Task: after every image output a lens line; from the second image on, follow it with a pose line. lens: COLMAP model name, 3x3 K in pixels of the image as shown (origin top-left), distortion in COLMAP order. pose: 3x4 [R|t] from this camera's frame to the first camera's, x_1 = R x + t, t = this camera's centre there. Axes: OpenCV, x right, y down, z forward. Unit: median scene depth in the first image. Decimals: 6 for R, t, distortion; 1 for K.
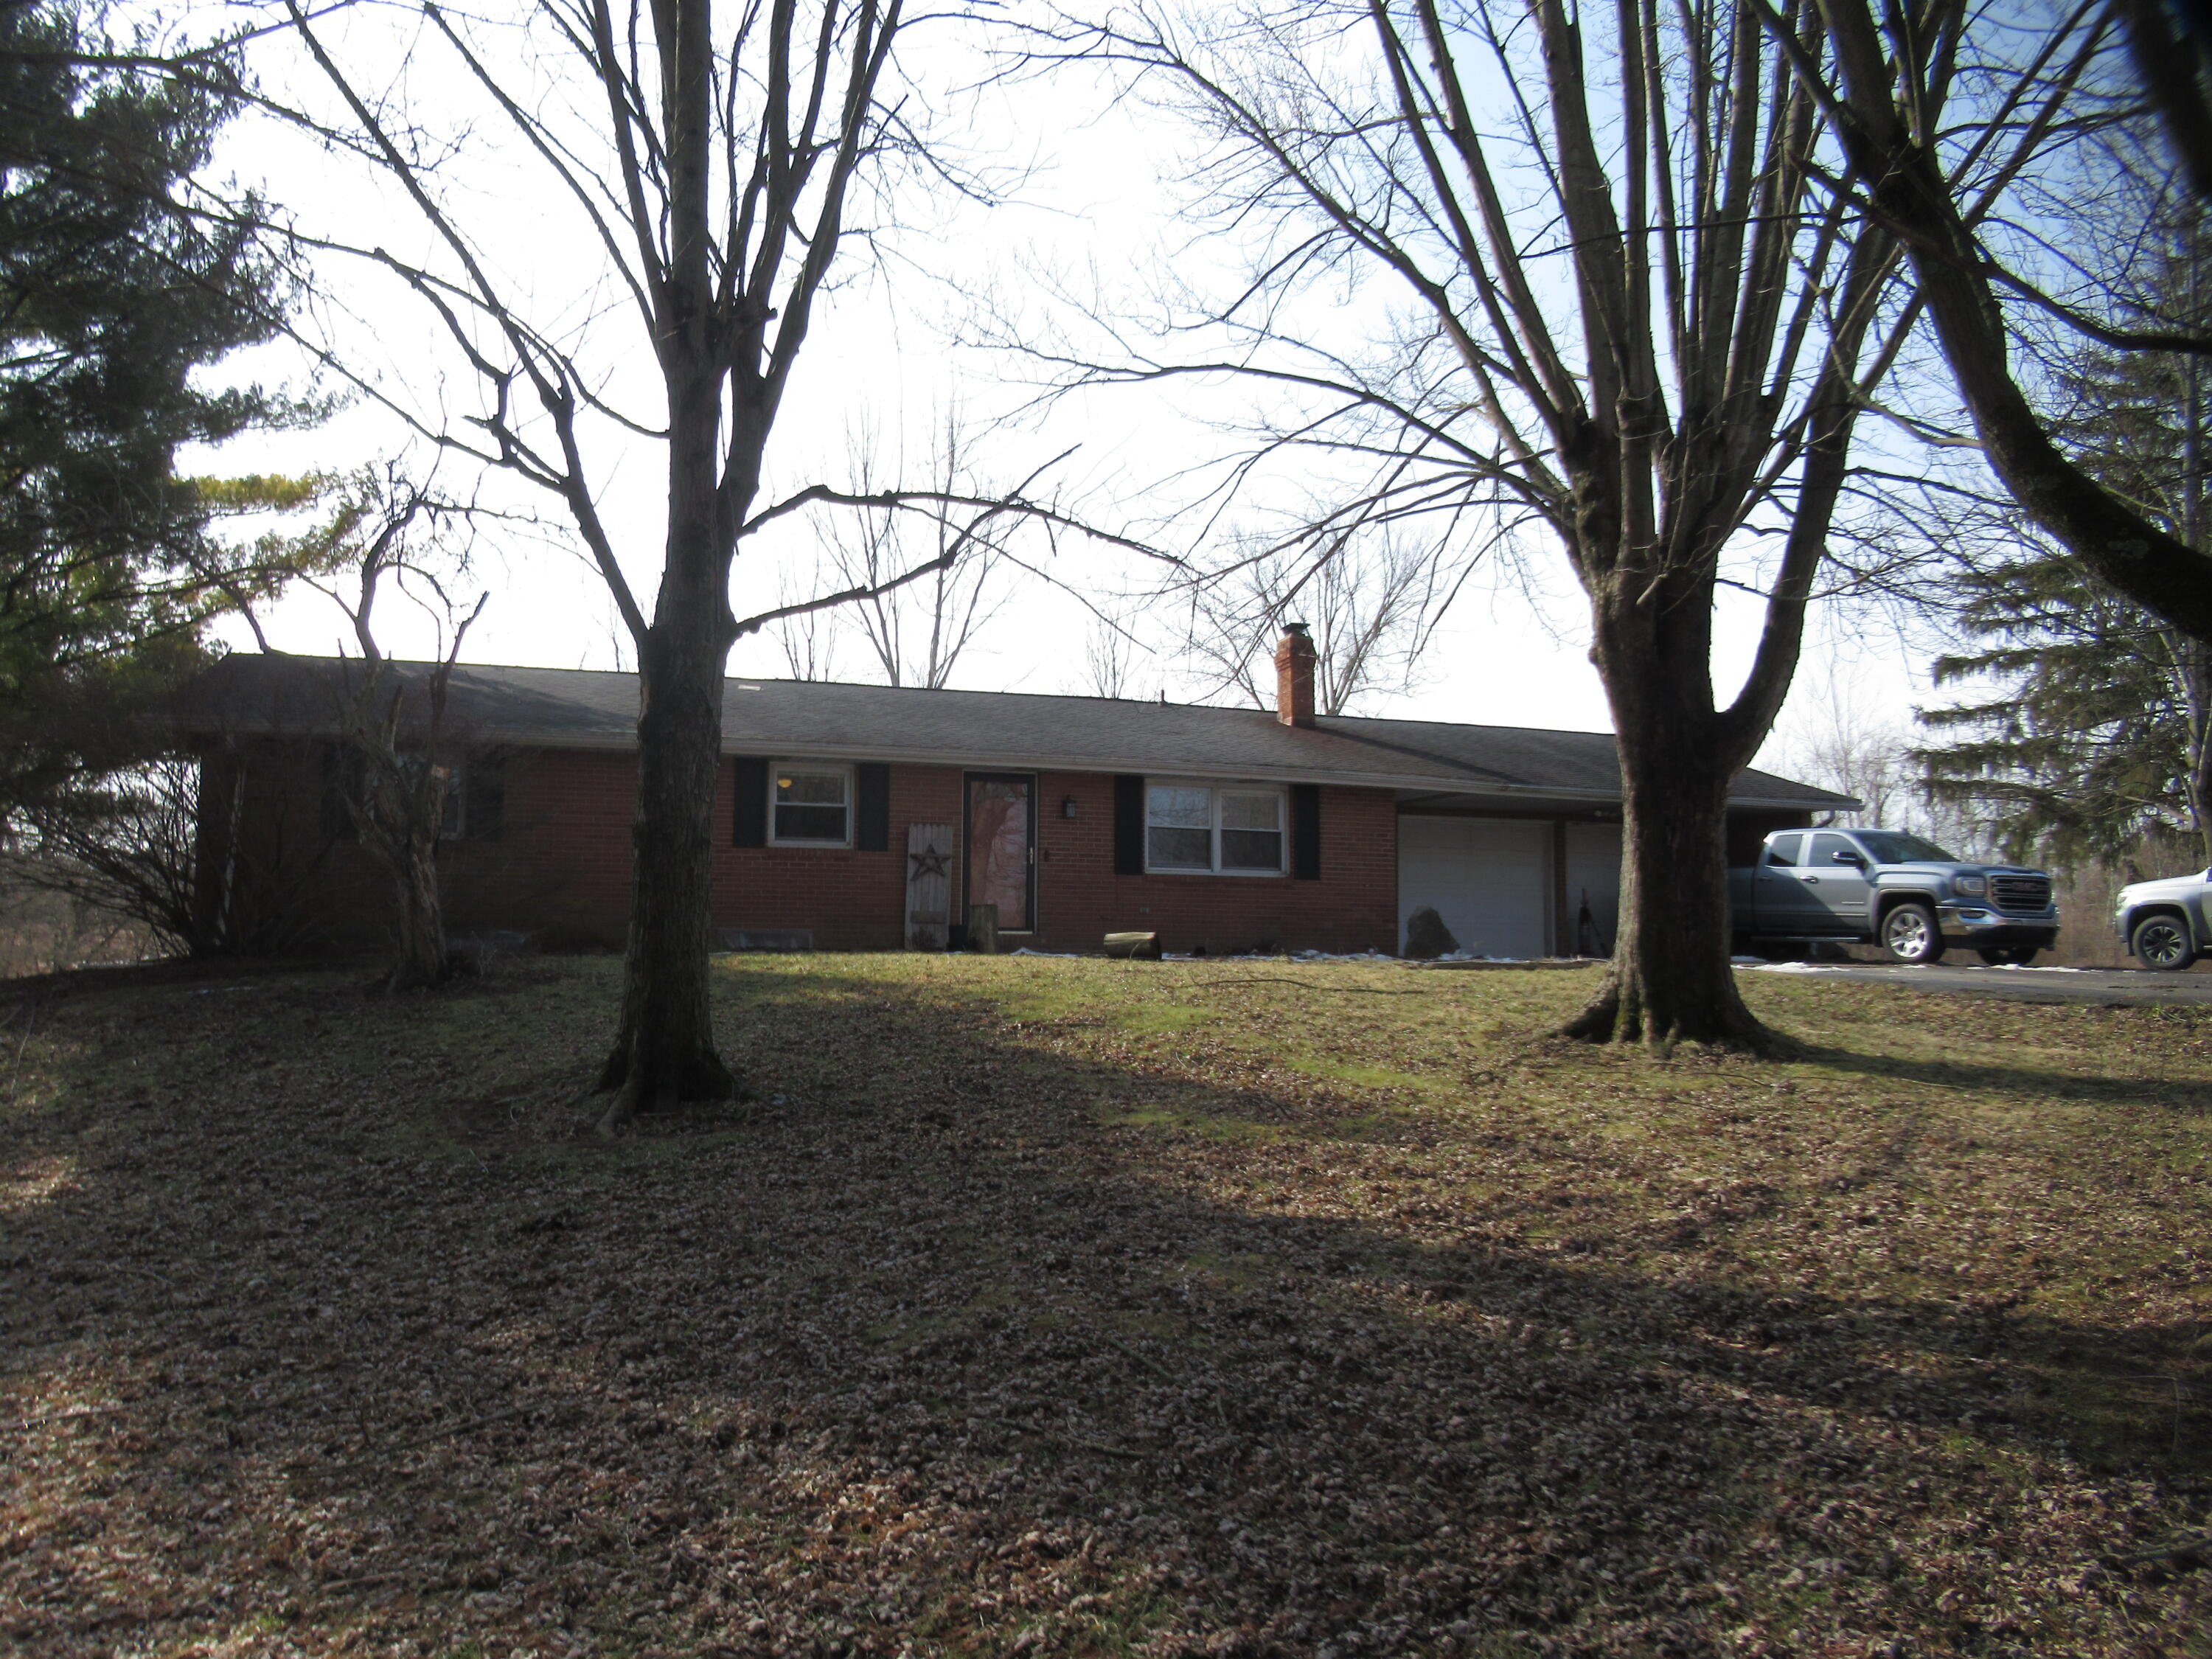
lens RADIAL K [[1634.5, 0, 1119.9], [0, 1634.5, 805.2], [0, 0, 1]] dist [0.001026, -0.012463]
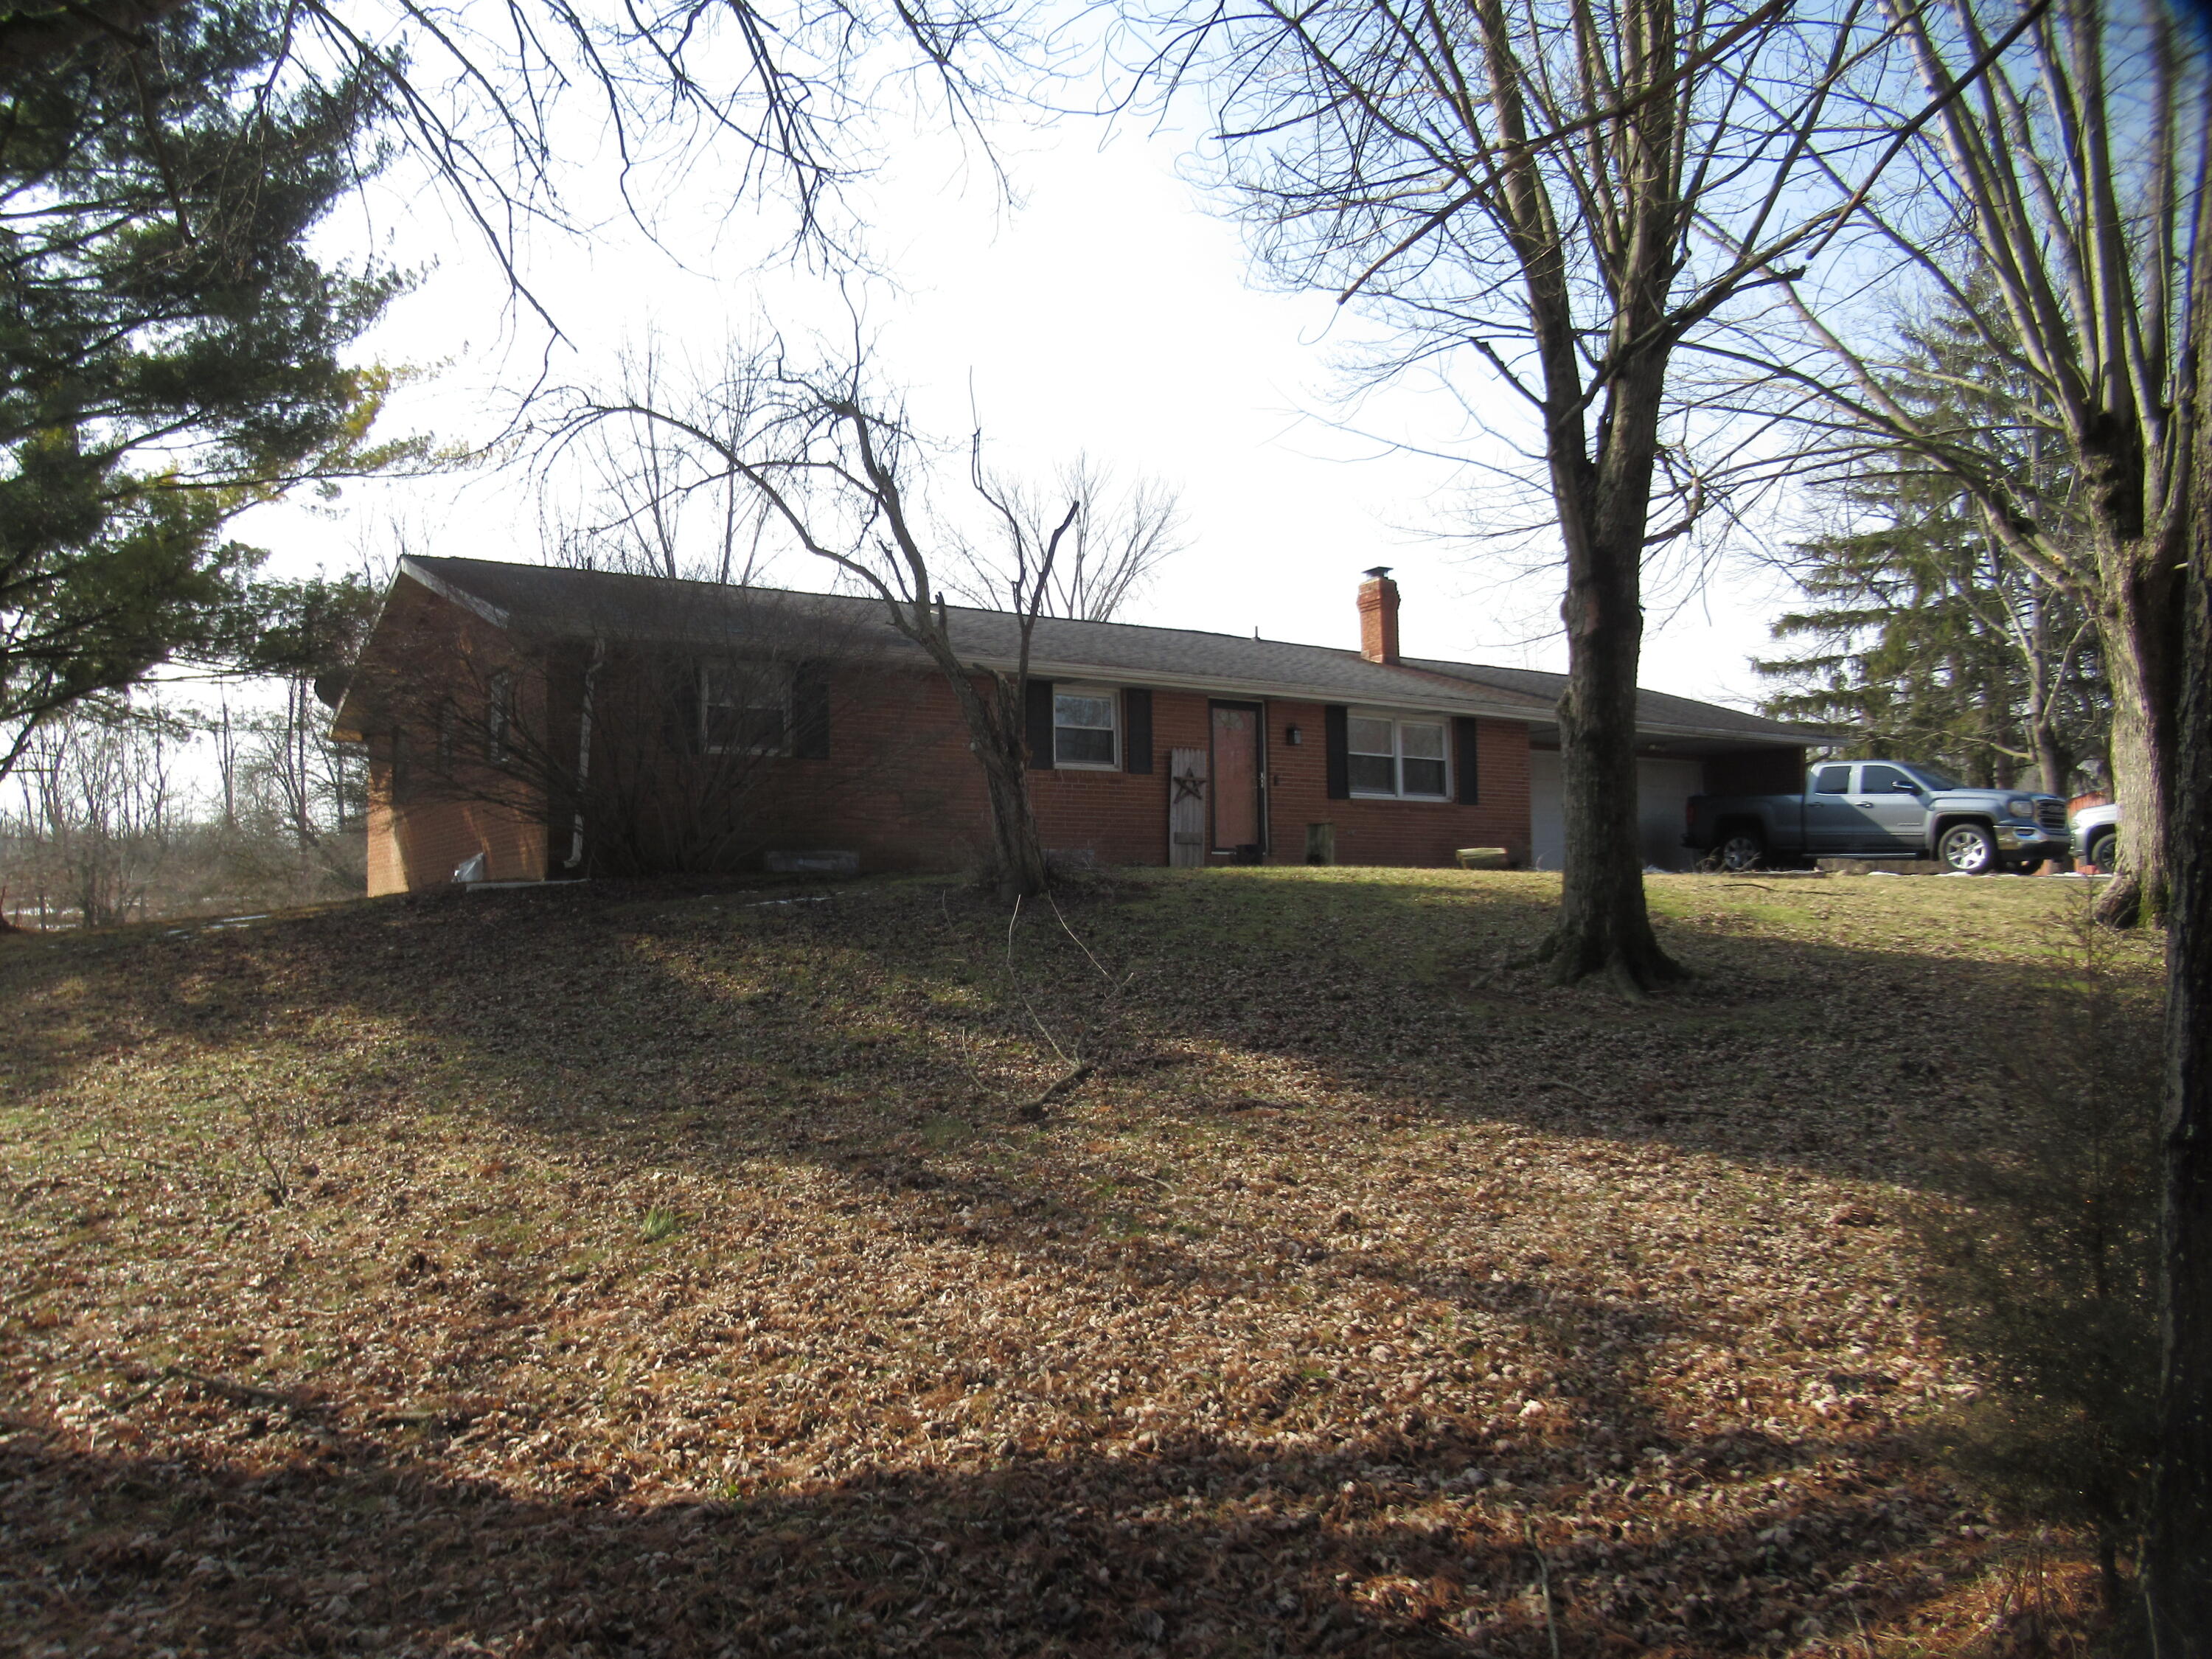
lens RADIAL K [[1592.3, 0, 1105.8], [0, 1592.3, 859.7], [0, 0, 1]] dist [0.025654, 0.000545]
pose [[0.971736, -0.005399, 0.236008, -0.393150], [-0.012279, 0.997229, 0.073373, 0.007674], [-0.235750, -0.074197, 0.968977, 0.010159]]
